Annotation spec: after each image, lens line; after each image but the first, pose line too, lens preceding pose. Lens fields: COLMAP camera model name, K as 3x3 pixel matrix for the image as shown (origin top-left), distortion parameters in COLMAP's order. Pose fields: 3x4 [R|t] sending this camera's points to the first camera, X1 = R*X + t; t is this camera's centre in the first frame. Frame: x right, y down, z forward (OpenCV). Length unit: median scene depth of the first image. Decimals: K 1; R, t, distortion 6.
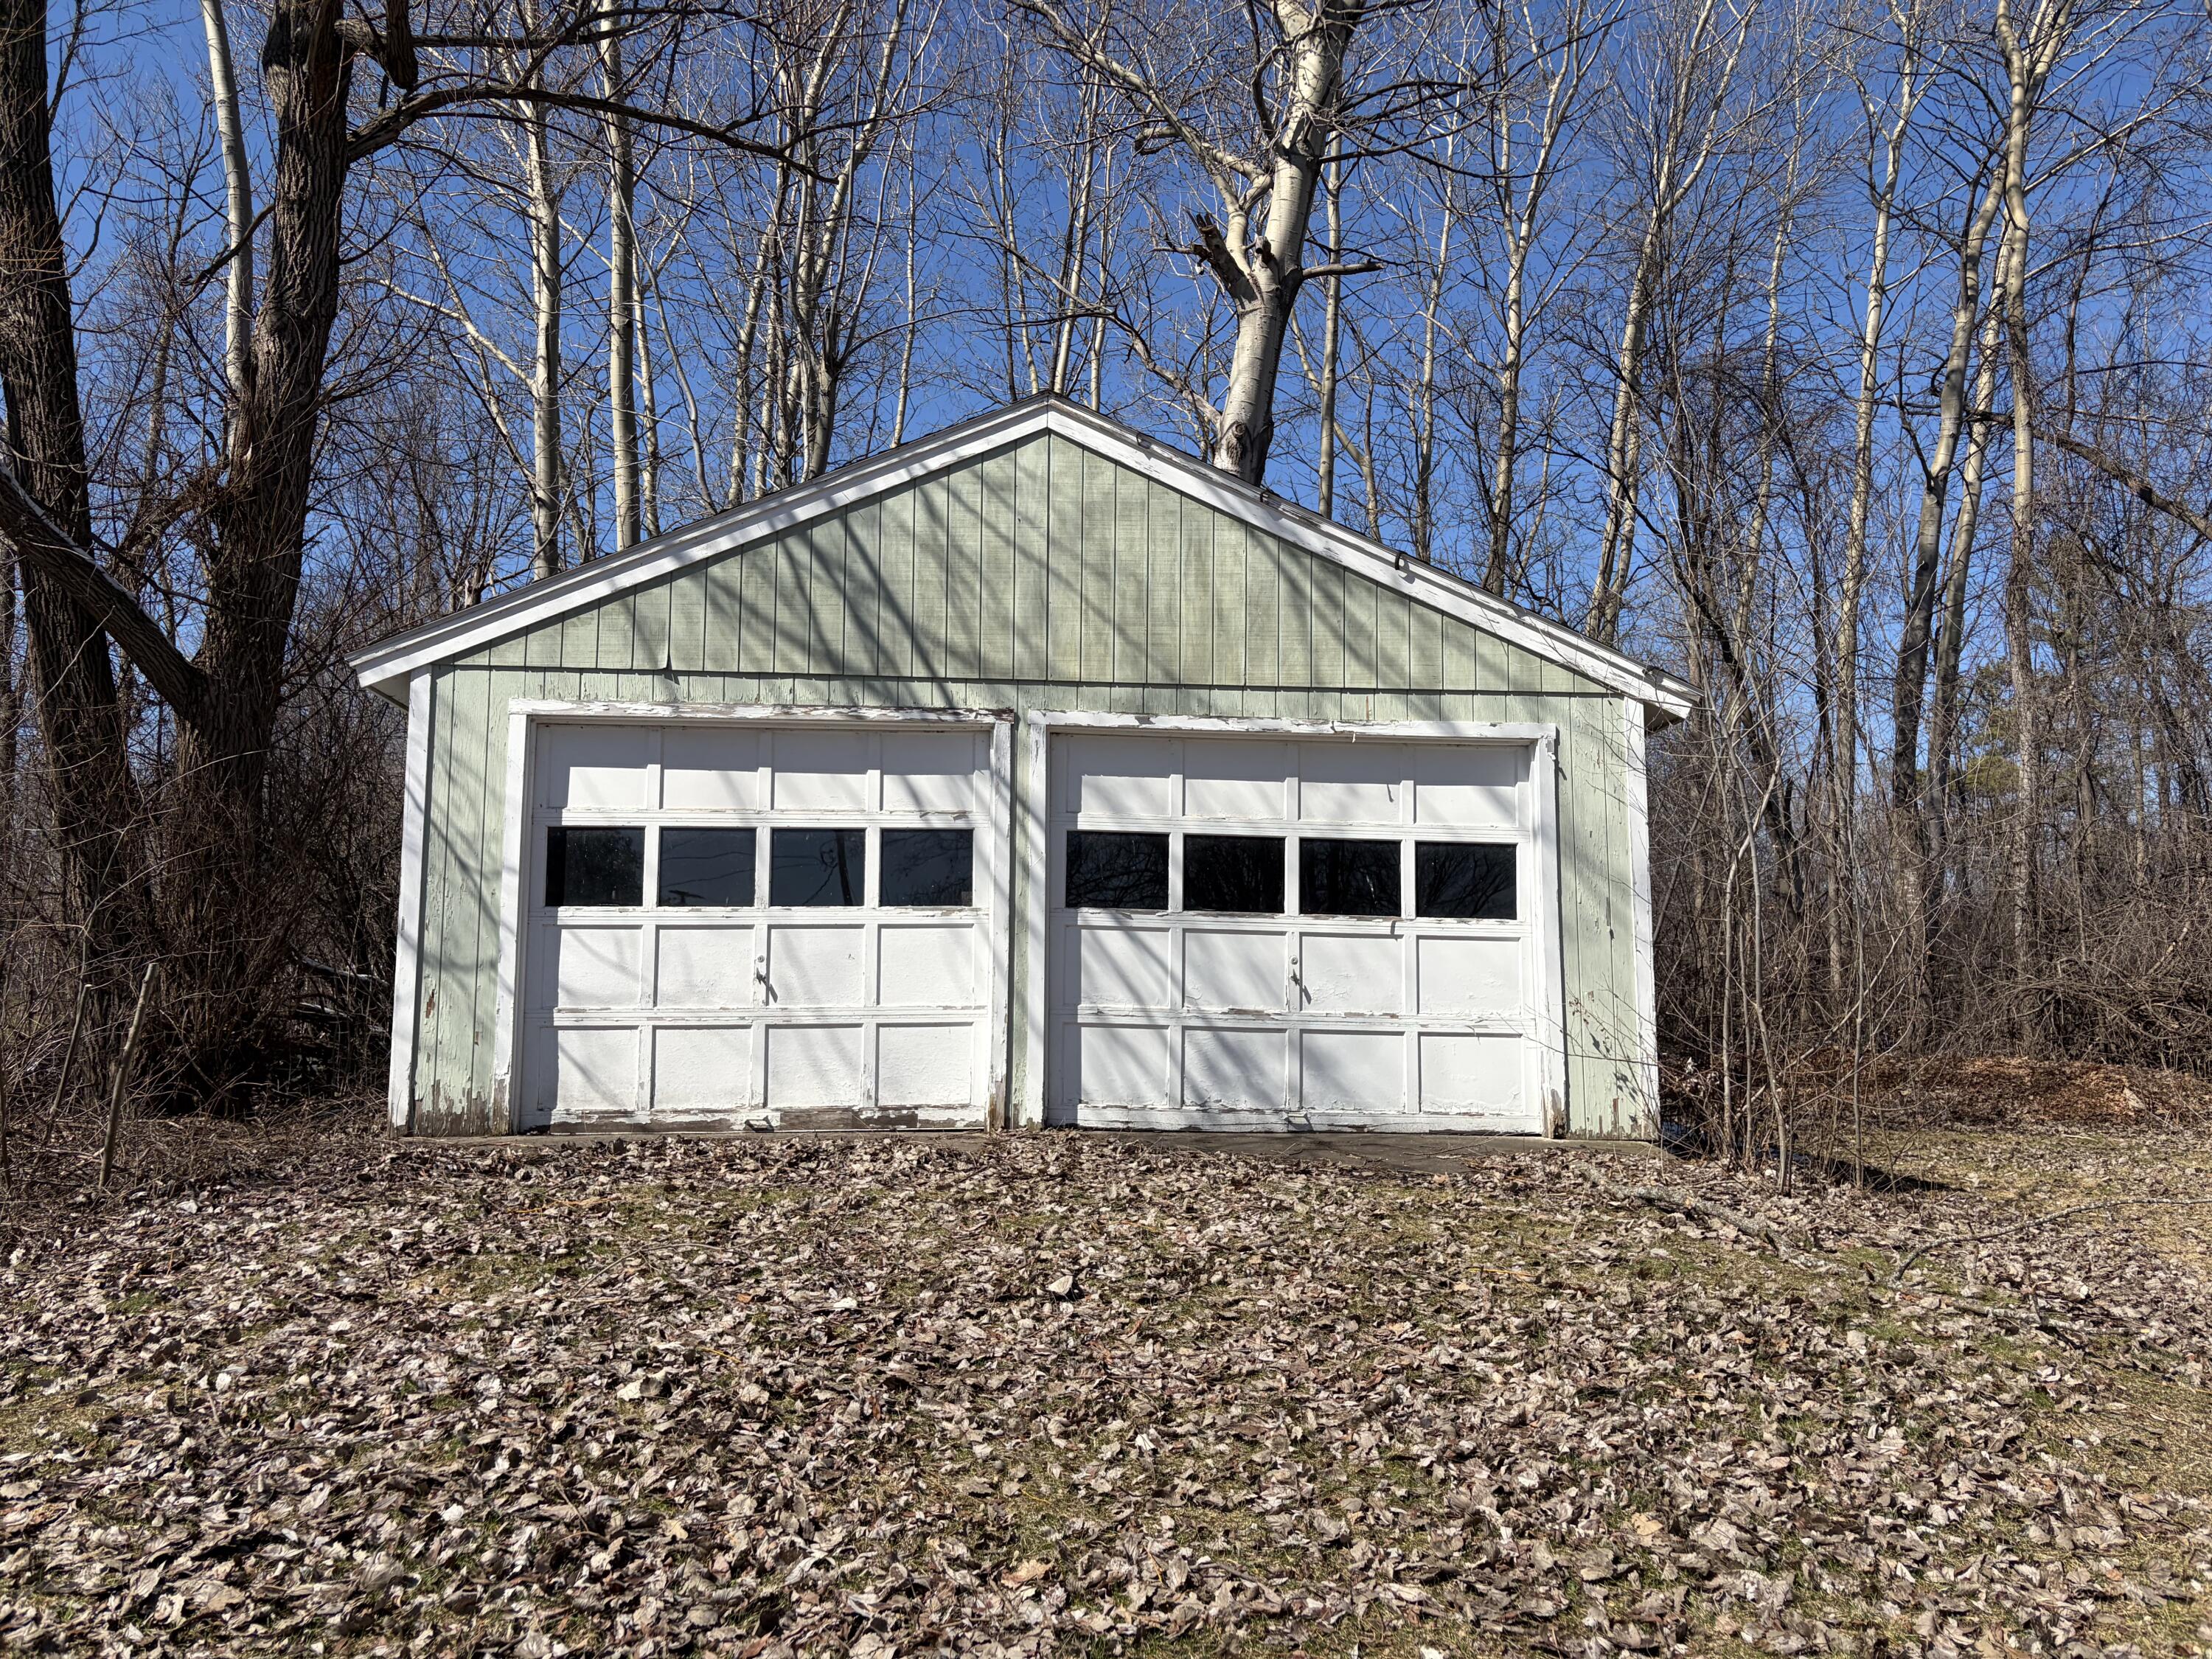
lens RADIAL K [[1659.8, 0, 1115.1], [0, 1659.8, 820.7], [0, 0, 1]] dist [0.049828, -0.053382]
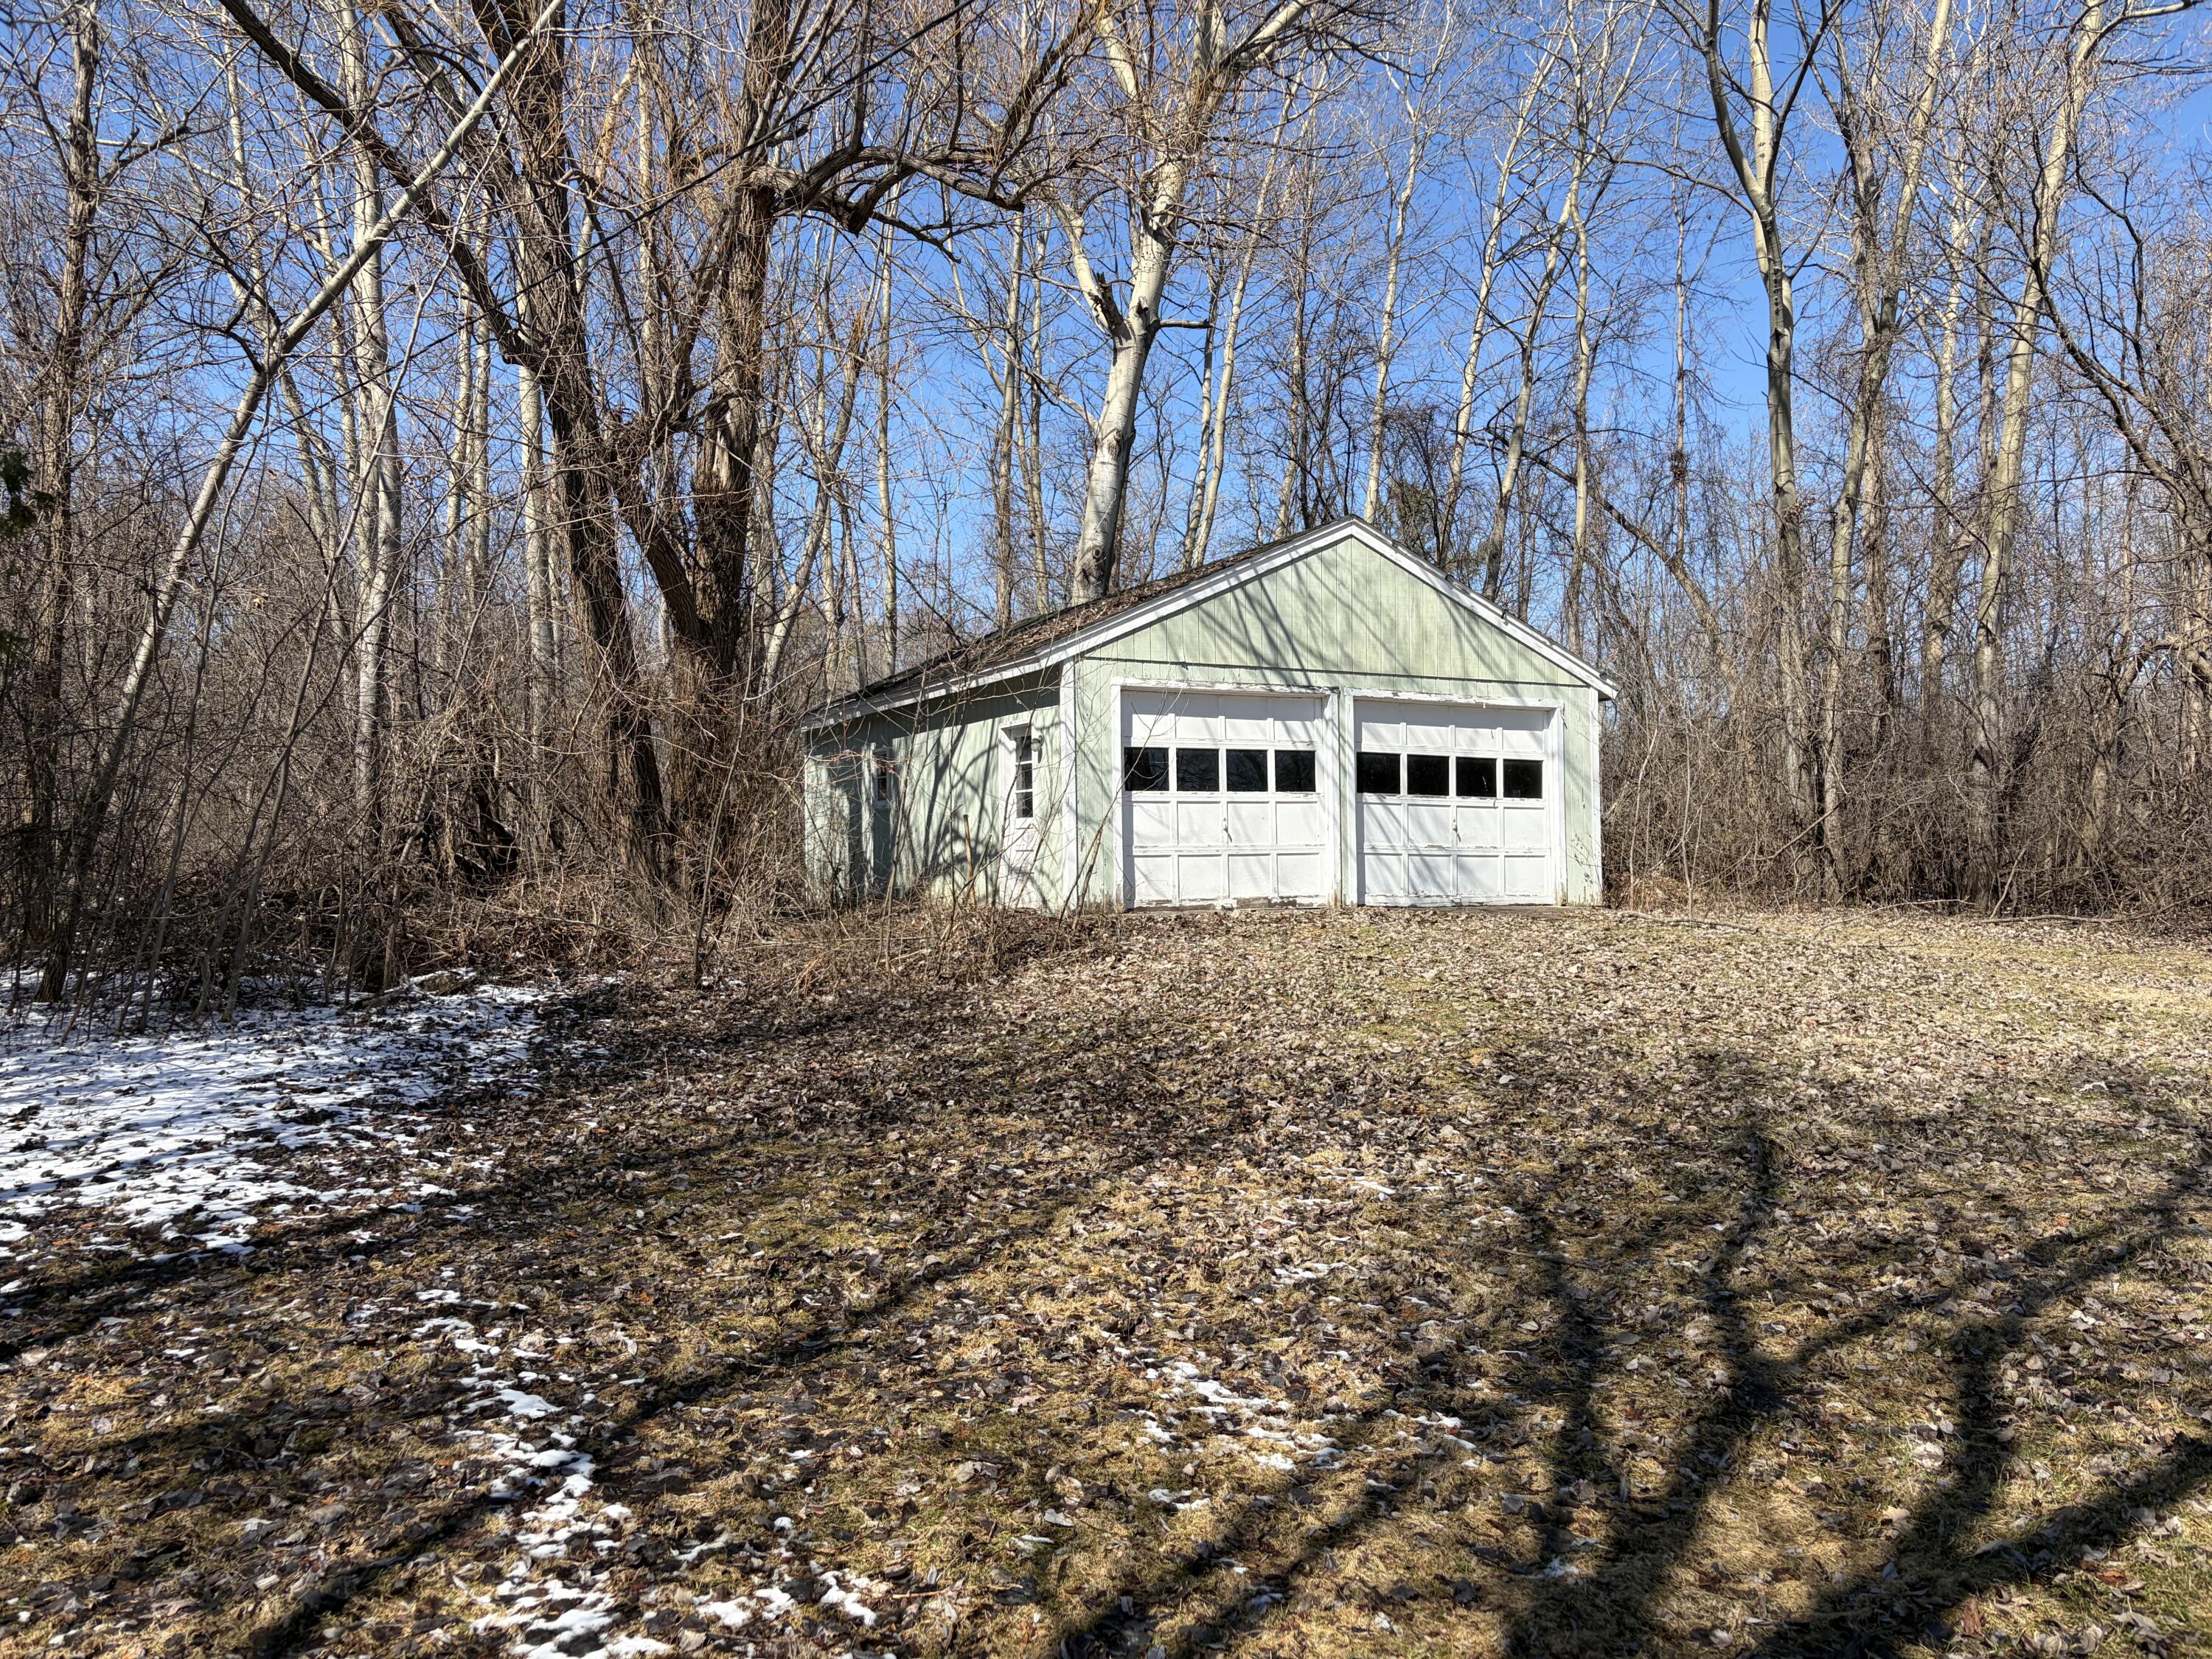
lens RADIAL K [[1659.8, 0, 1098.7], [0, 1659.8, 834.7], [0, 0, 1]] dist [0.049828, -0.053382]
pose [[0.921579, -0.005979, 0.388146, -1.039433], [-0.031155, 0.995517, 0.089305, -0.060011], [-0.386940, -0.094394, 0.917261, -0.634663]]
